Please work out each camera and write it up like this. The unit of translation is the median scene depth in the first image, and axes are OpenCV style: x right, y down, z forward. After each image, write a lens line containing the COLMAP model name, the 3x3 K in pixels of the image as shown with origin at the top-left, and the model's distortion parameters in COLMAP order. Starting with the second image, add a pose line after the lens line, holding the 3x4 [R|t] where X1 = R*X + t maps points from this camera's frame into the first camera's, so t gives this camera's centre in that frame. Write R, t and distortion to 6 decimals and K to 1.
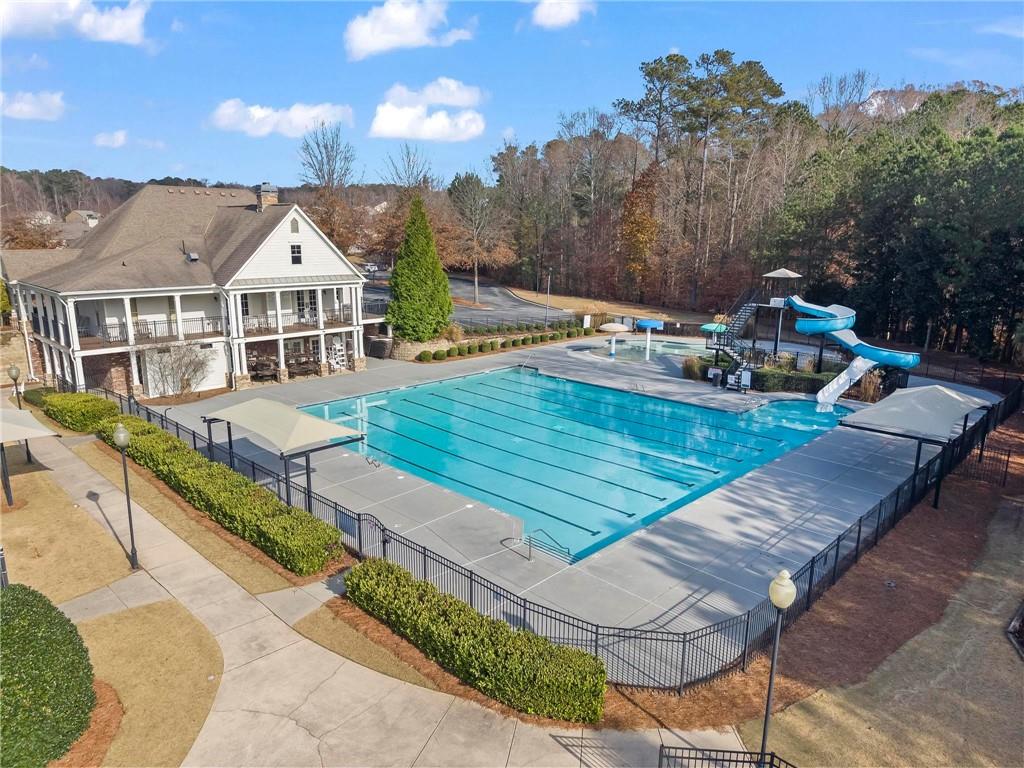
lens RADIAL K [[682.2, 0, 514.9], [0, 682.2, 394.2], [0, 0, 1]] dist [0.021430, -0.008721]
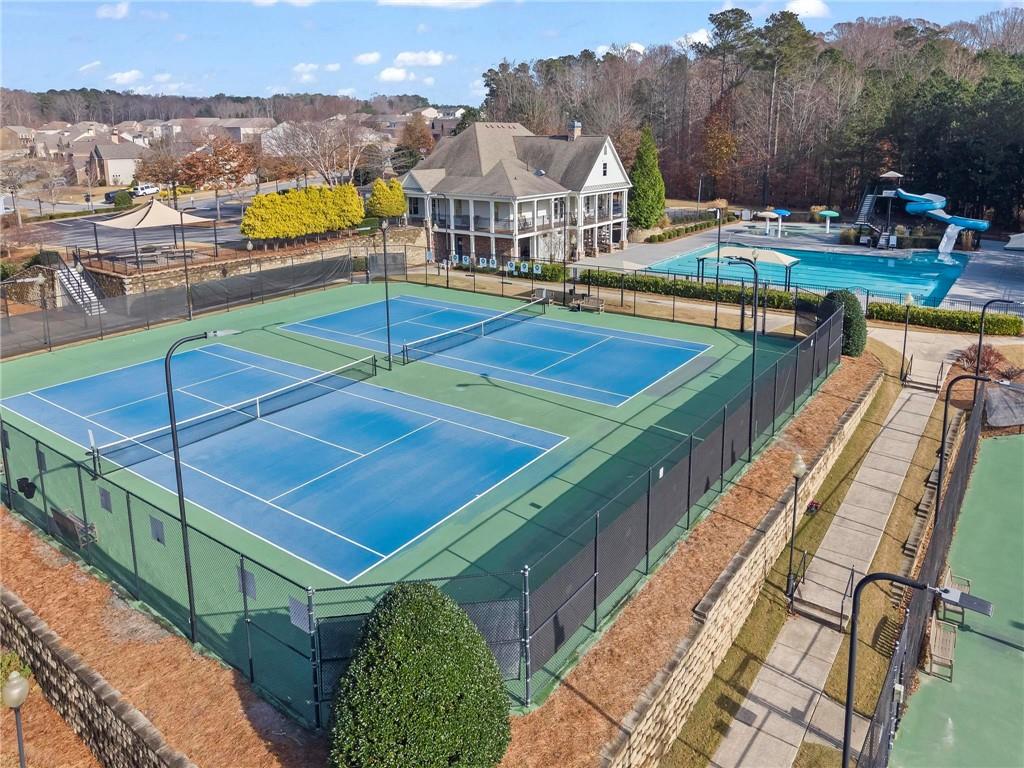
lens RADIAL K [[727.8, 0, 522.2], [0, 727.8, 294.4], [0, 0, 1]] dist [0.030051, -0.021806]
pose [[0.986465, -0.048118, 0.156756, -0.707074], [0.051645, 0.998494, -0.018501, 0.080400], [-0.155629, 0.026347, 0.987464, -0.490622]]
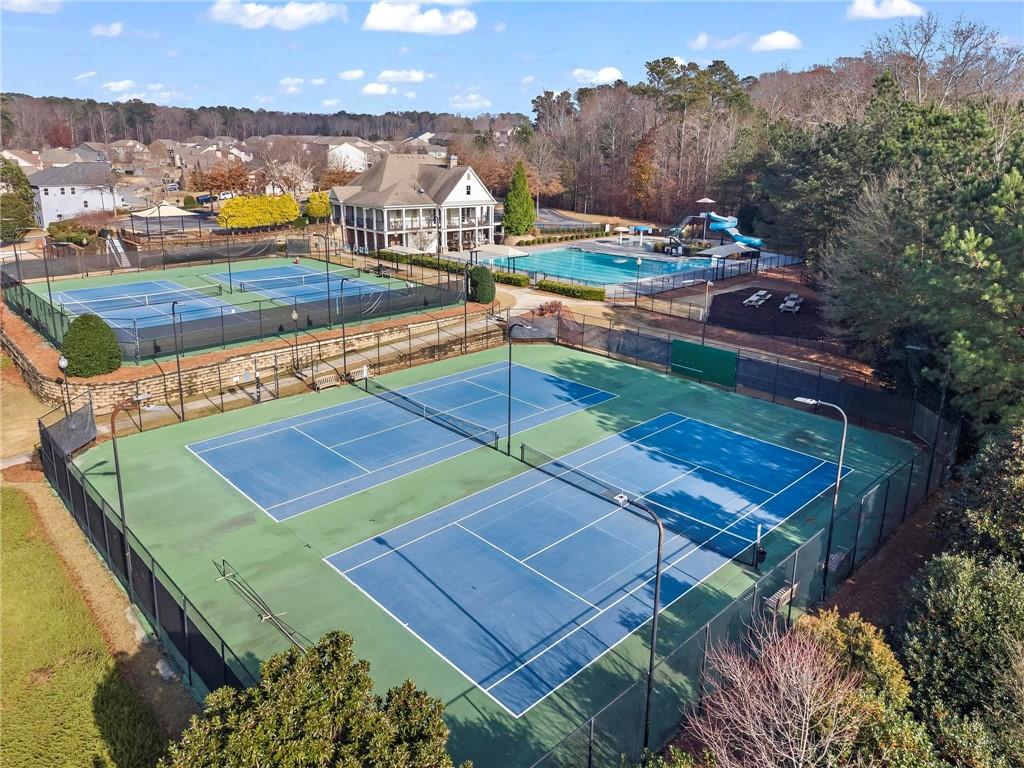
lens RADIAL K [[727.8, 0, 512.3], [0, 727.8, 347.7], [0, 0, 1]] dist [0.030051, -0.021806]
pose [[0.999497, 0.013320, -0.028766, -0.105458], [-0.012519, 0.999534, 0.027823, 0.202044], [0.029123, -0.027449, 0.999199, -1.170366]]
